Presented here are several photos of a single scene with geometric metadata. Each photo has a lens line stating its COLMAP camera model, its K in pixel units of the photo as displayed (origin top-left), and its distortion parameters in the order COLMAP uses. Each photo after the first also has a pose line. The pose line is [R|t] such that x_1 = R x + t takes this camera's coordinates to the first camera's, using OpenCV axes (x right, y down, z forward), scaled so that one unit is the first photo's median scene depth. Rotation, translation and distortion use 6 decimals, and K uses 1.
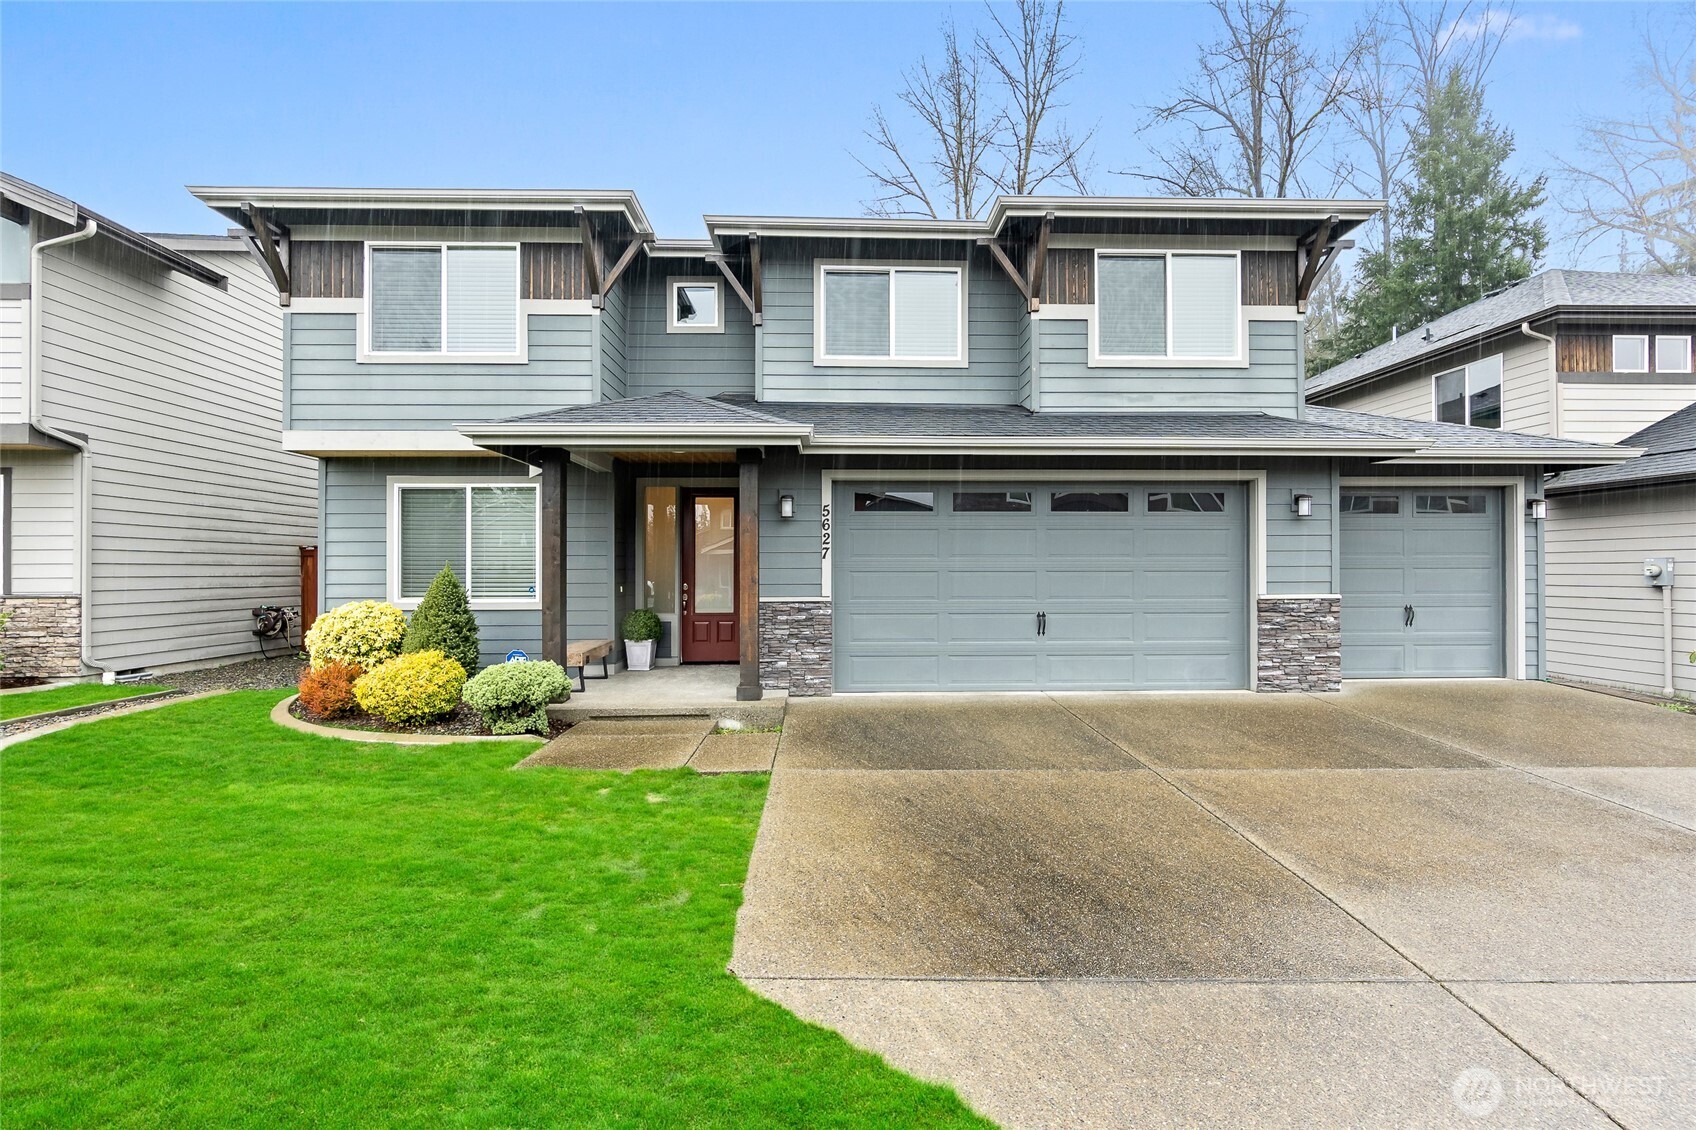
lens RADIAL K [[746.1, 0, 843.0], [0, 746.1, 556.2], [0, 0, 1]] dist [-0.001387, 0.000379]
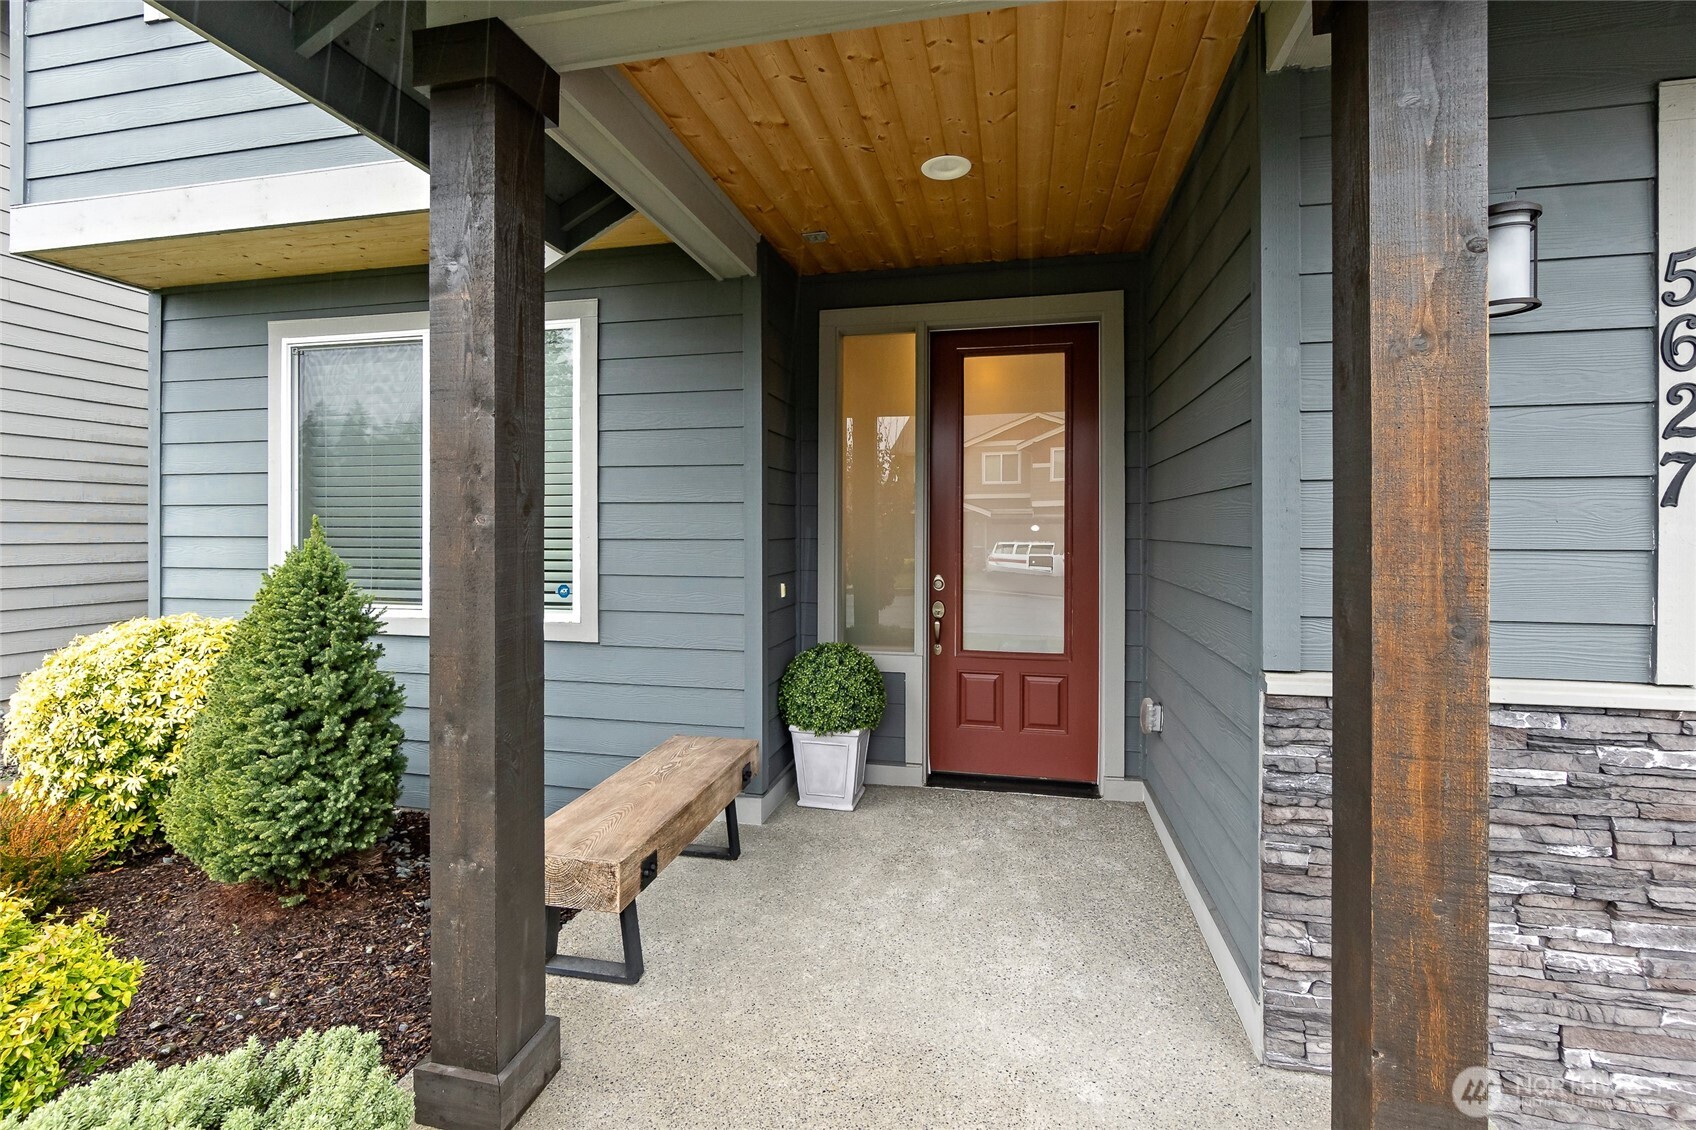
lens RADIAL K [[746.1, 0, 854.6], [0, 746.1, 524.7], [0, 0, 1]] dist [-0.001387, 0.000379]
pose [[0.972195, 0.002940, -0.234153, -0.173539], [0.000182, 0.999911, 0.013311, 0.005026], [0.234172, -0.012983, 0.972109, 0.645503]]
